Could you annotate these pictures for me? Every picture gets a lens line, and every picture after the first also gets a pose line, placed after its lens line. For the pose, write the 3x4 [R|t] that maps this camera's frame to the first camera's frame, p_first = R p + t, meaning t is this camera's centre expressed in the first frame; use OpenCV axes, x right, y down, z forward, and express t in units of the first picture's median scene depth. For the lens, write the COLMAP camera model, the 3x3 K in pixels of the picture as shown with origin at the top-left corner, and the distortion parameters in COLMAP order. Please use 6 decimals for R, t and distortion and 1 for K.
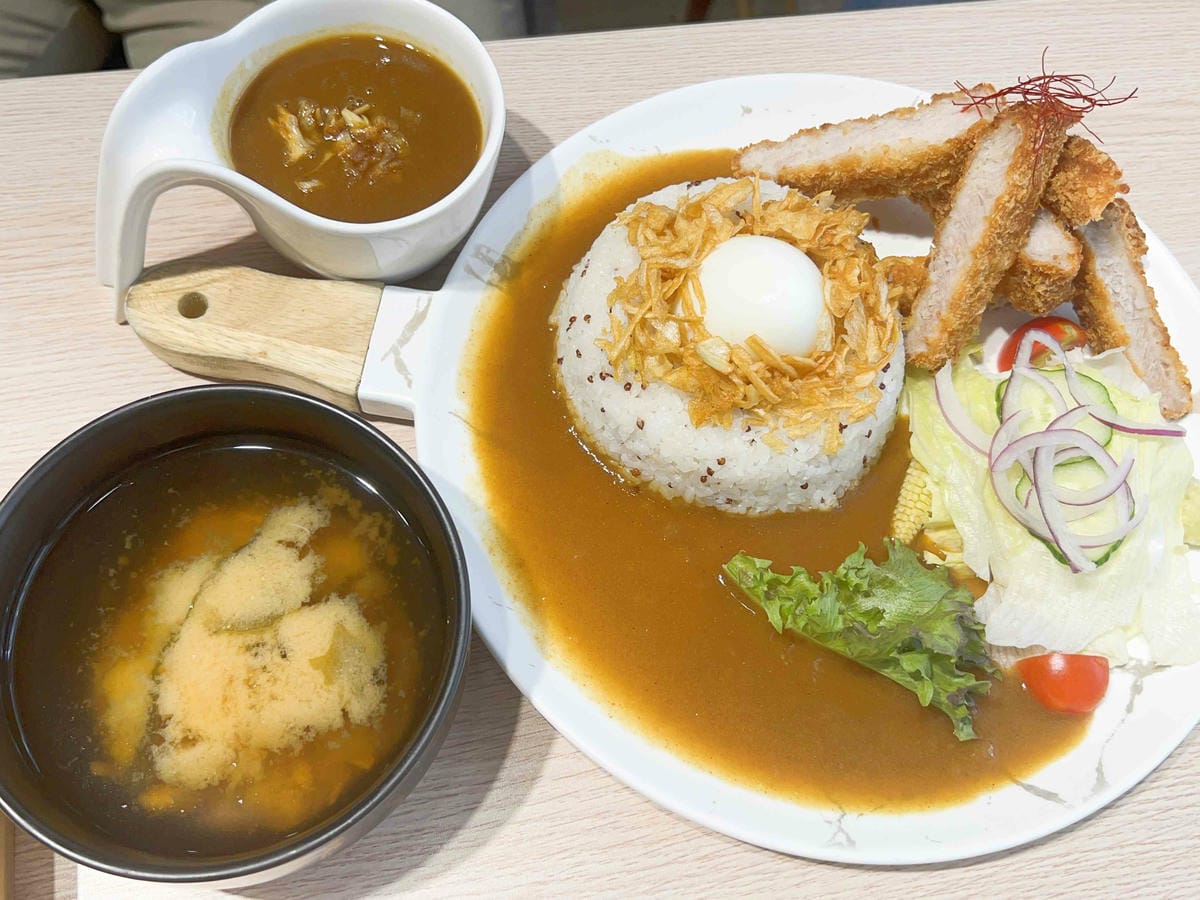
lens RADIAL K [[1188.7, 0, 600.0], [0, 1188.7, 450.0], [0, 0, 1]] dist [0.002944, 0.006604]
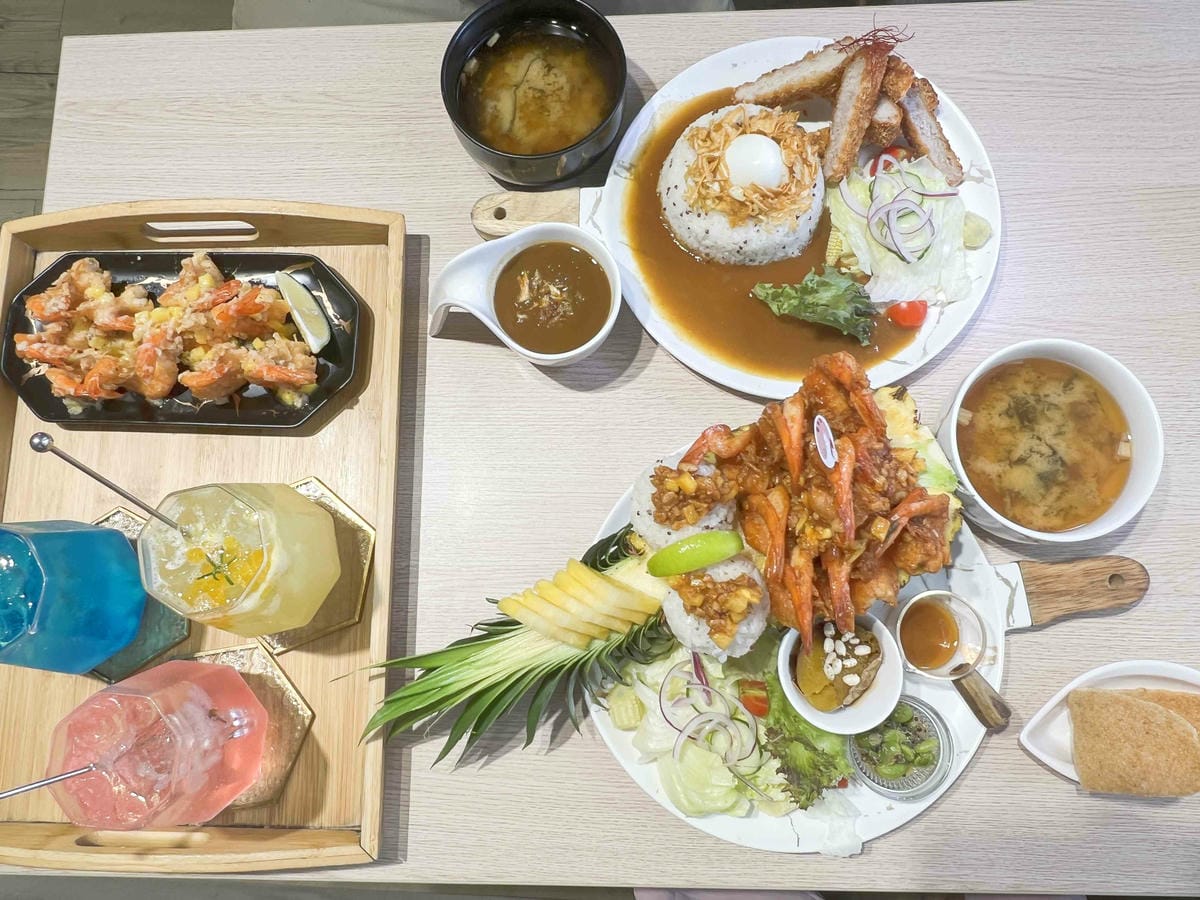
lens RADIAL K [[734.8, 0, 606.2], [0, 734.8, 454.1], [0, 0, 1]] dist [-0.022028, -0.001981]
pose [[0.983074, -0.147104, -0.109205, -0.063812], [0.169208, 0.957556, 0.233356, 0.025275], [0.070242, -0.247885, 0.966240, -0.454123]]
